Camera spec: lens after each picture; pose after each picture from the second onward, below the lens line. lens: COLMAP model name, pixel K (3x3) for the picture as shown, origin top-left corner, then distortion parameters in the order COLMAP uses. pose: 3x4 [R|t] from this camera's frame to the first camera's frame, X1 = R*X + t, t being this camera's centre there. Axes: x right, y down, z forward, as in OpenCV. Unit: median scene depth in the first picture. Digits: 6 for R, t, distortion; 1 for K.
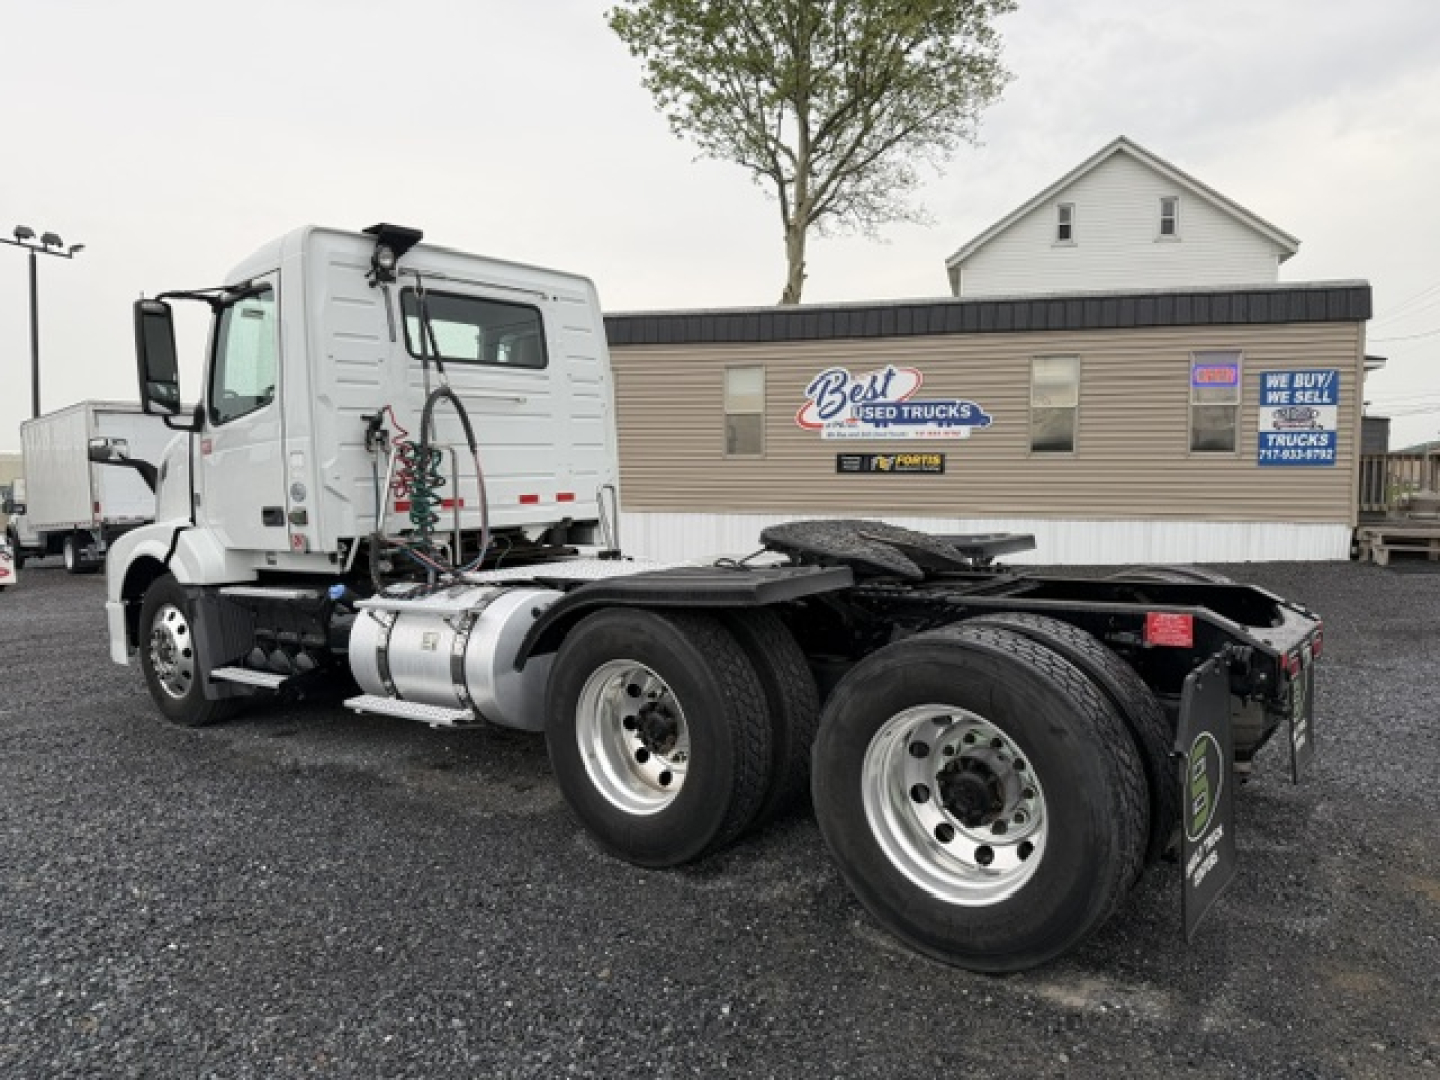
lens RADIAL K [[1050.4, 0, 740.3], [0, 1050.4, 538.9], [0, 0, 1]] dist [0.058168, -0.001160]
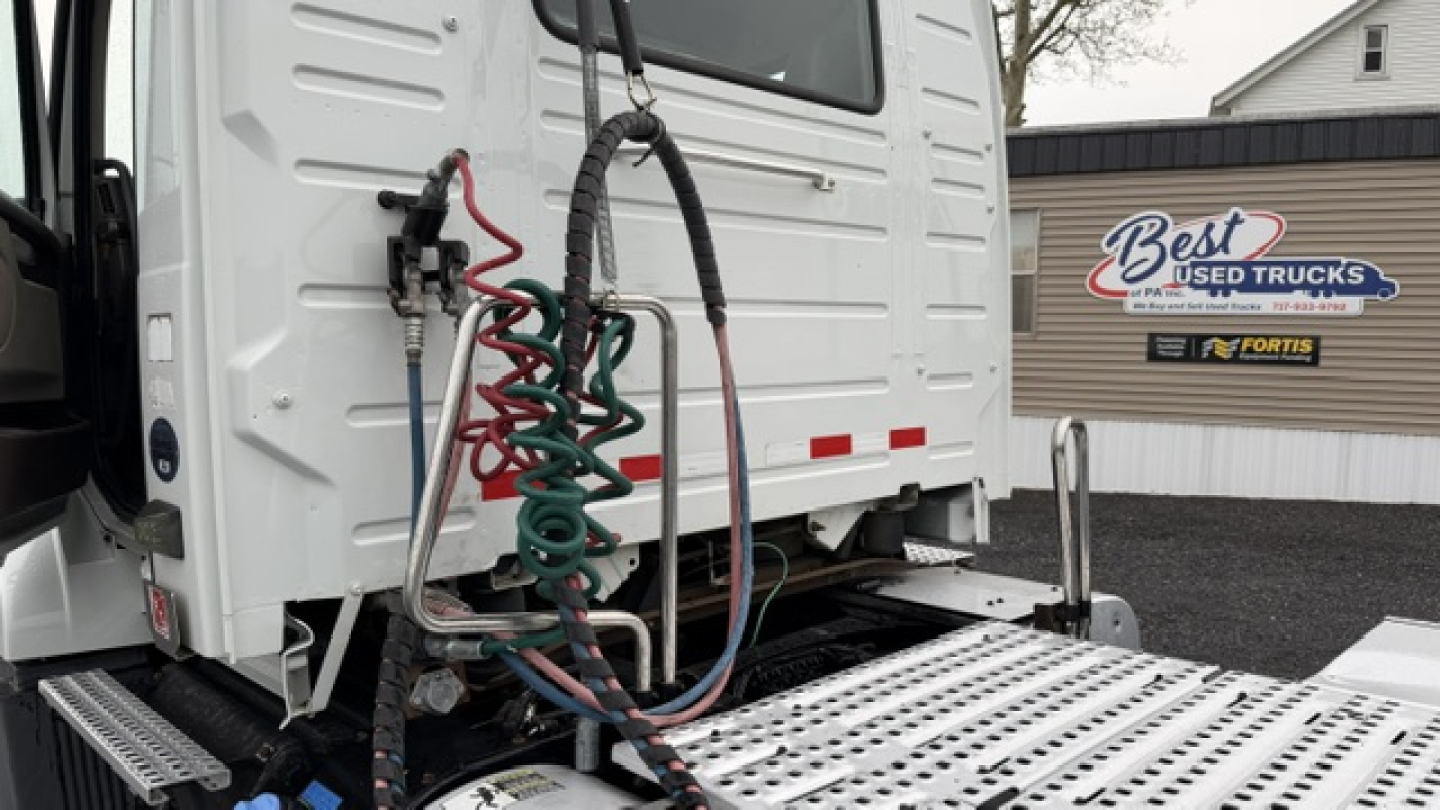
lens RADIAL K [[998.5, 0, 719.8], [0, 998.5, 387.8], [0, 0, 1]] dist [-0.030493, 0.000736]
pose [[0.988097, 0.027037, -0.151434, -0.174734], [-0.030005, 0.999399, -0.017344, -0.047745], [0.150874, 0.021682, 0.988315, 0.590898]]
